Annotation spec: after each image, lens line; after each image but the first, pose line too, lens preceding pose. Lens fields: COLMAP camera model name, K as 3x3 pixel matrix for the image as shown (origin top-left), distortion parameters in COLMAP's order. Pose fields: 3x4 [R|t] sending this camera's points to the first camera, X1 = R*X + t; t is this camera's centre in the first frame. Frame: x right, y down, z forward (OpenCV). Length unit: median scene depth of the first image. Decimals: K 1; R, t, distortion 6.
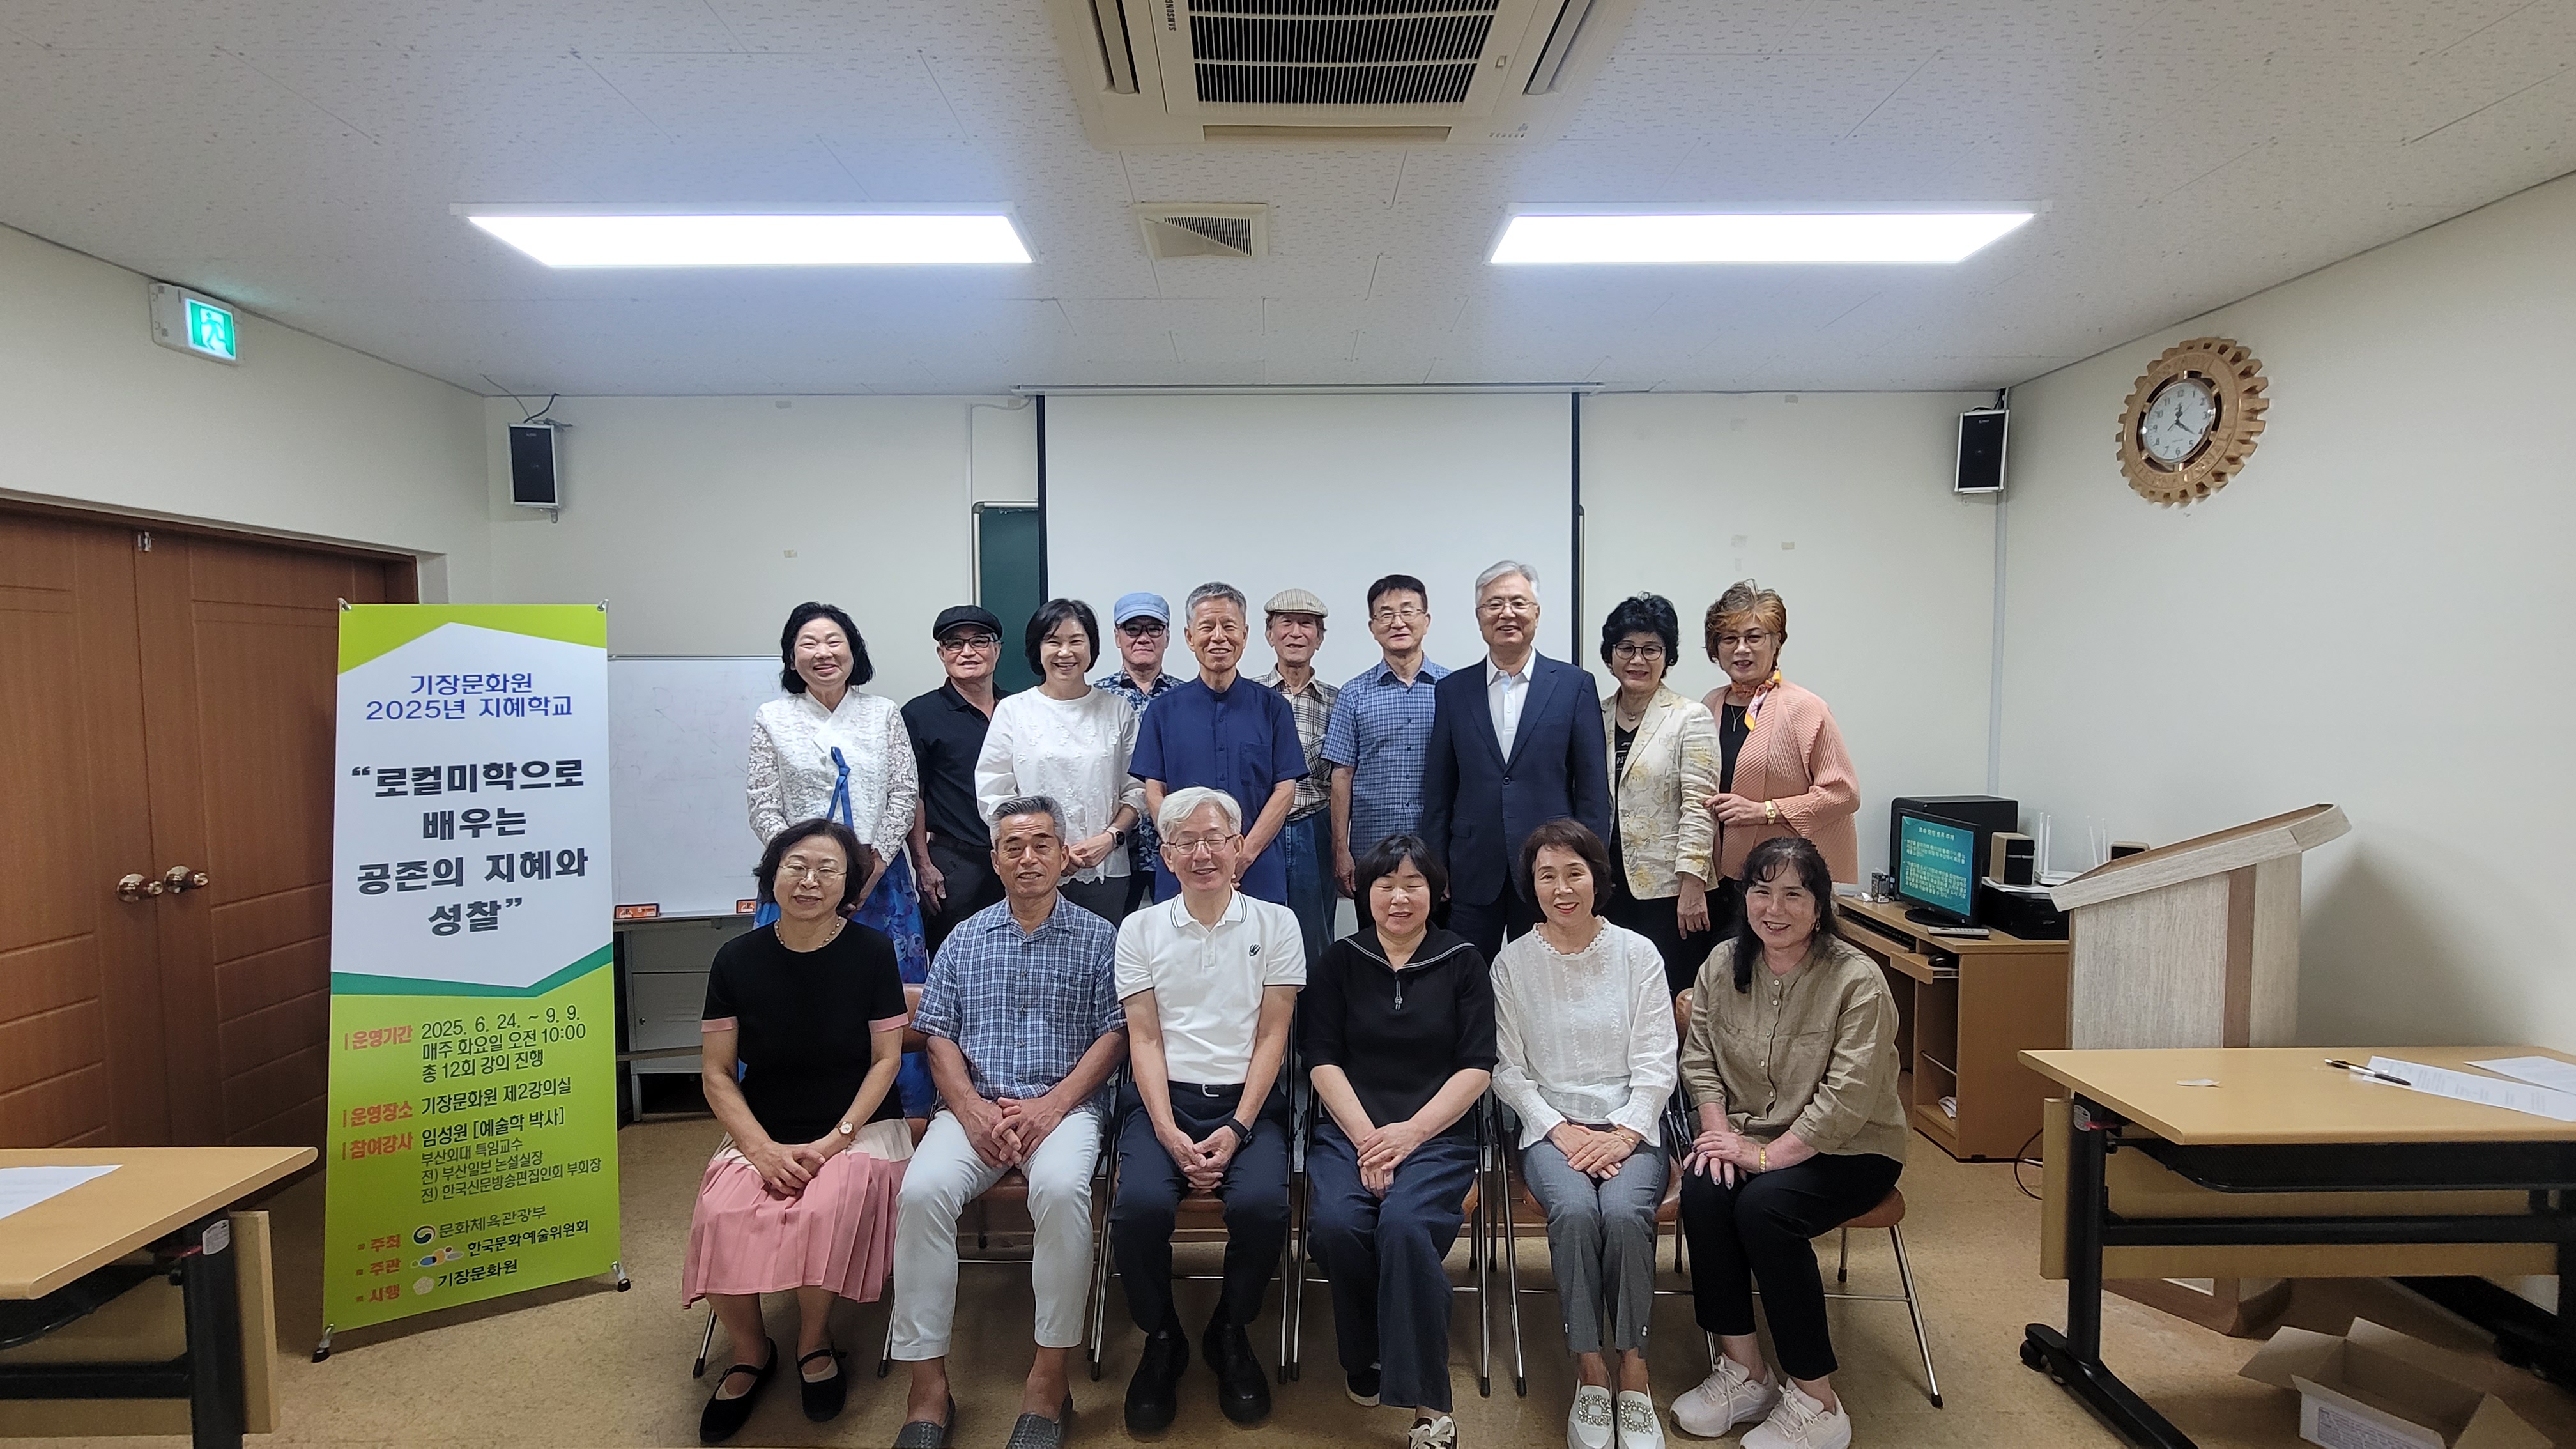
lens RADIAL K [[1044.6, 0, 1282.4], [0, 1044.6, 729.3], [0, 0, 1]] dist [-0.000675, -0.000044]
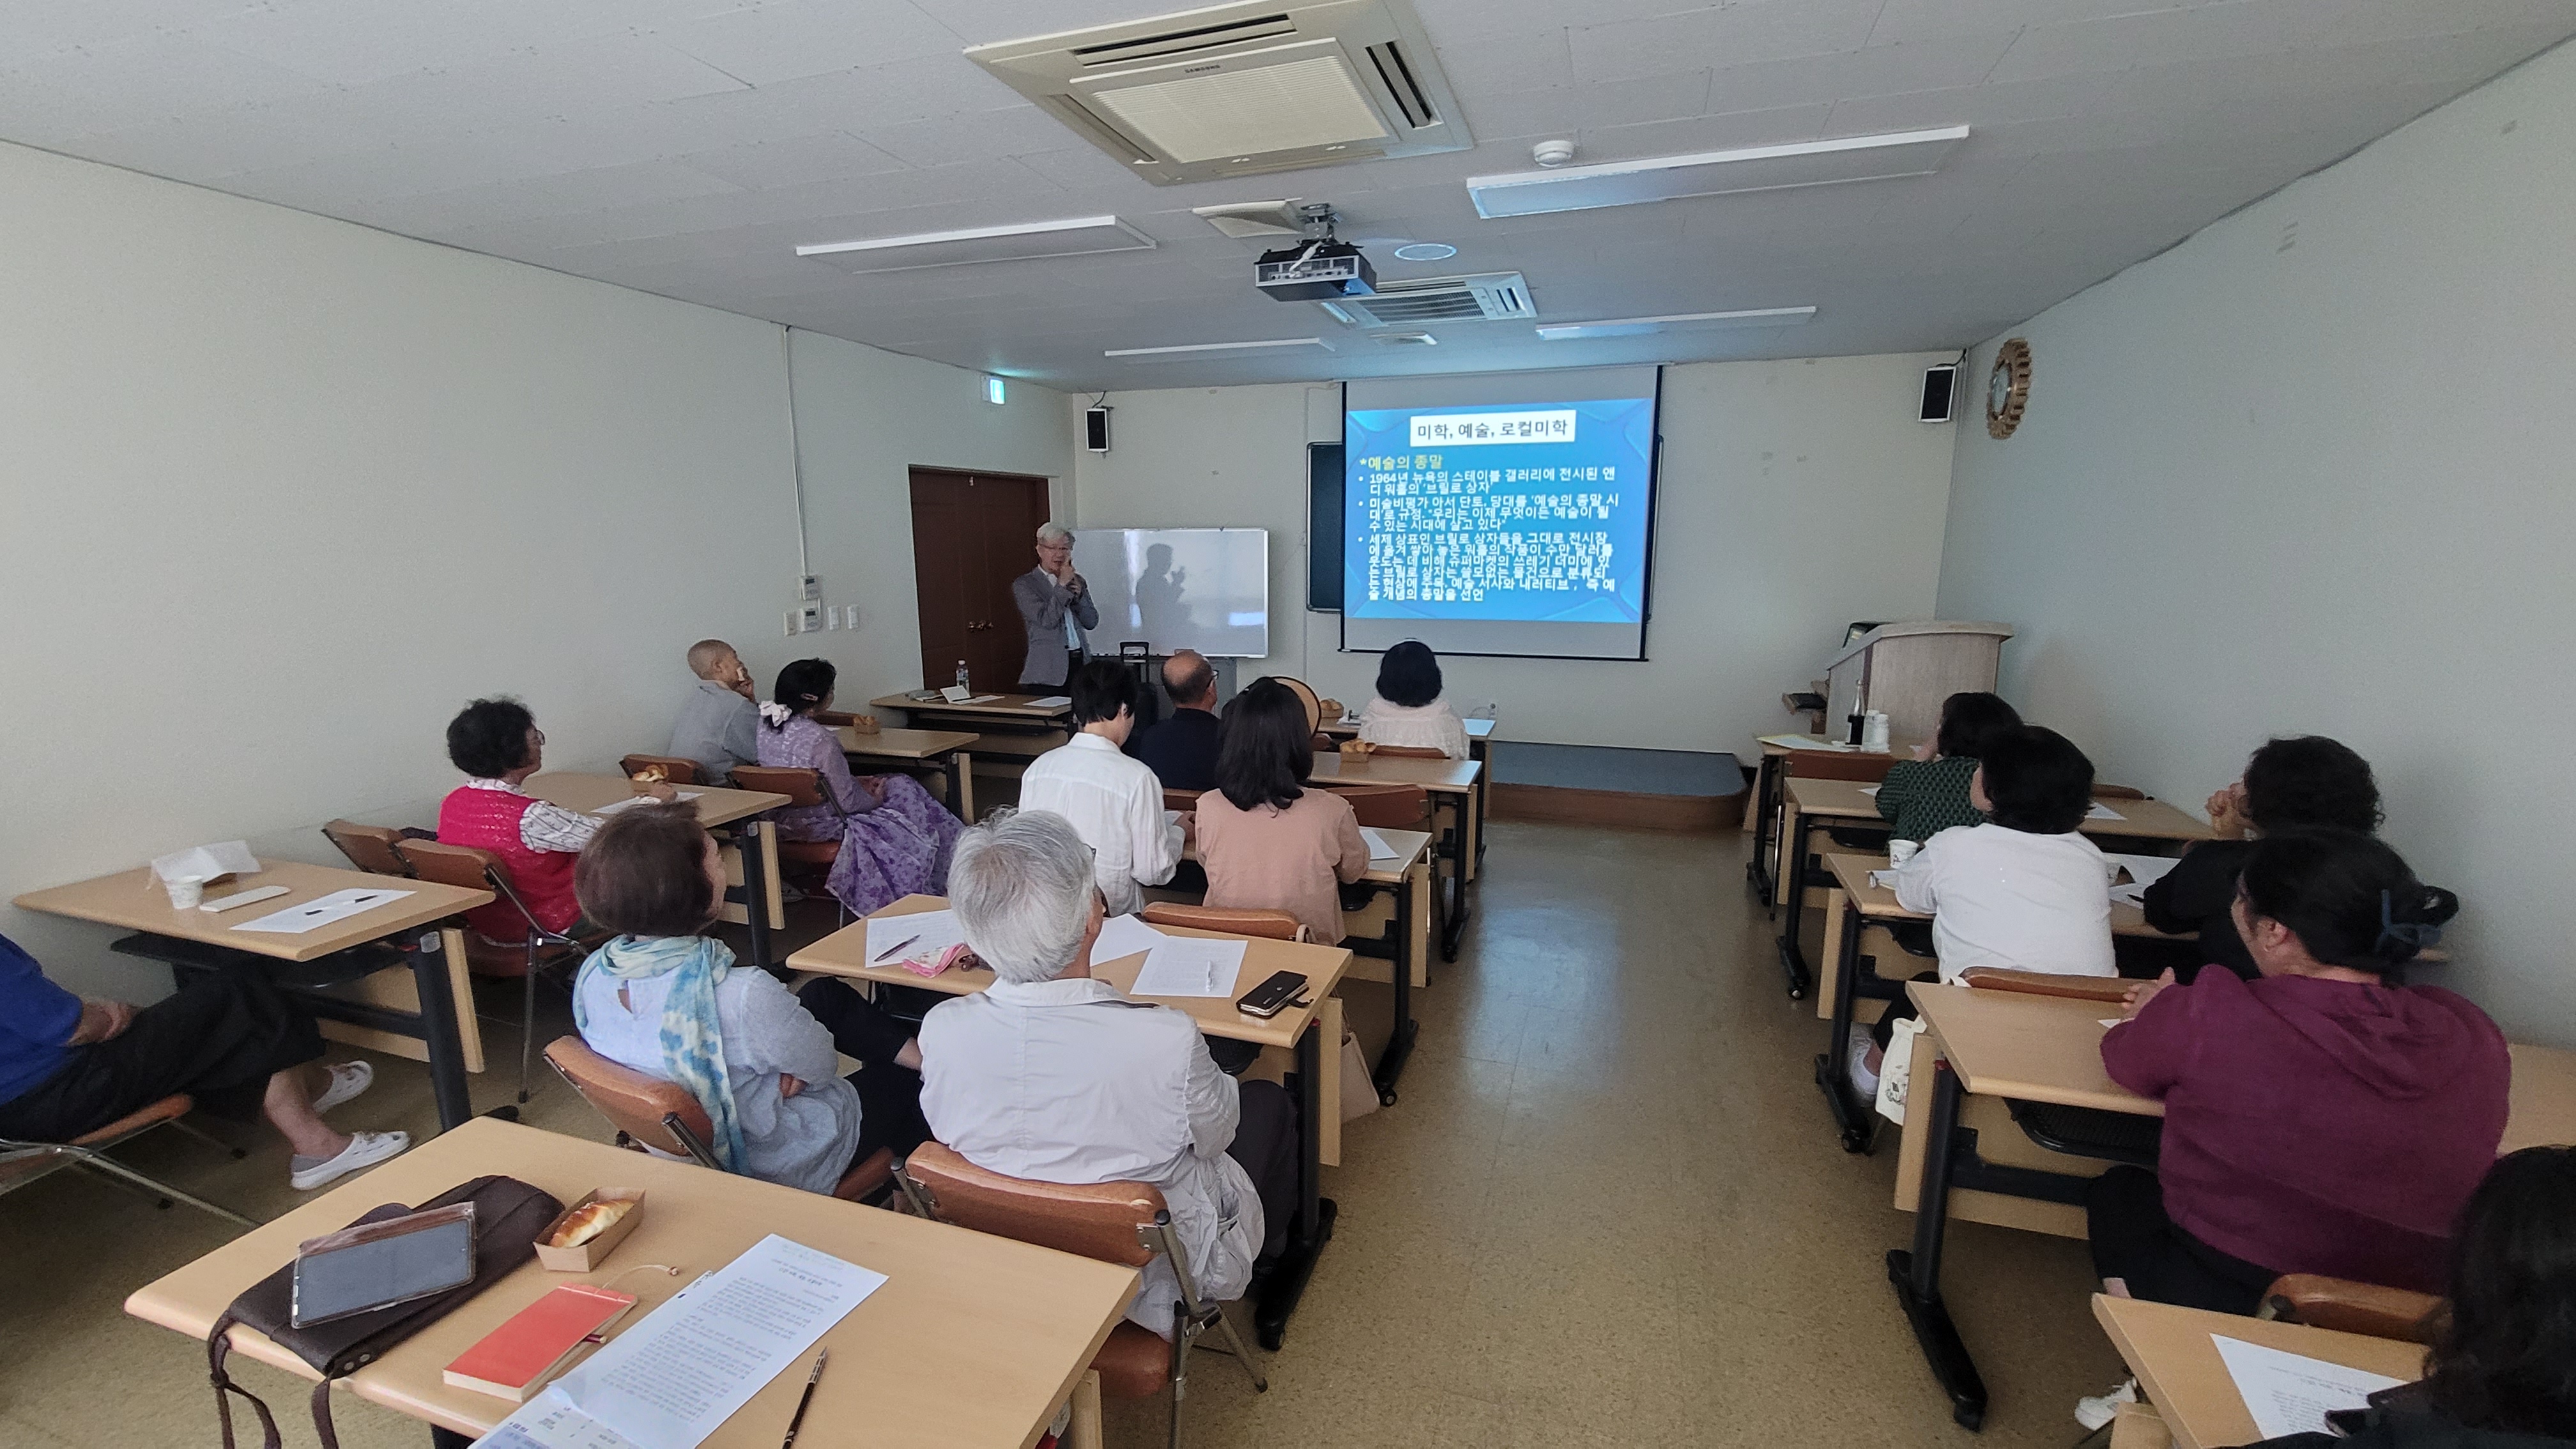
lens RADIAL K [[1044.6, 0, 1288.6], [0, 1044.6, 720.8], [0, 0, 1]] dist [-0.000675, -0.000044]
pose [[0.945255, 0.068337, -0.319098, 0.290504], [-0.018662, 0.987548, 0.156209, -0.019070], [0.325799, -0.141702, 0.934759, -0.790107]]
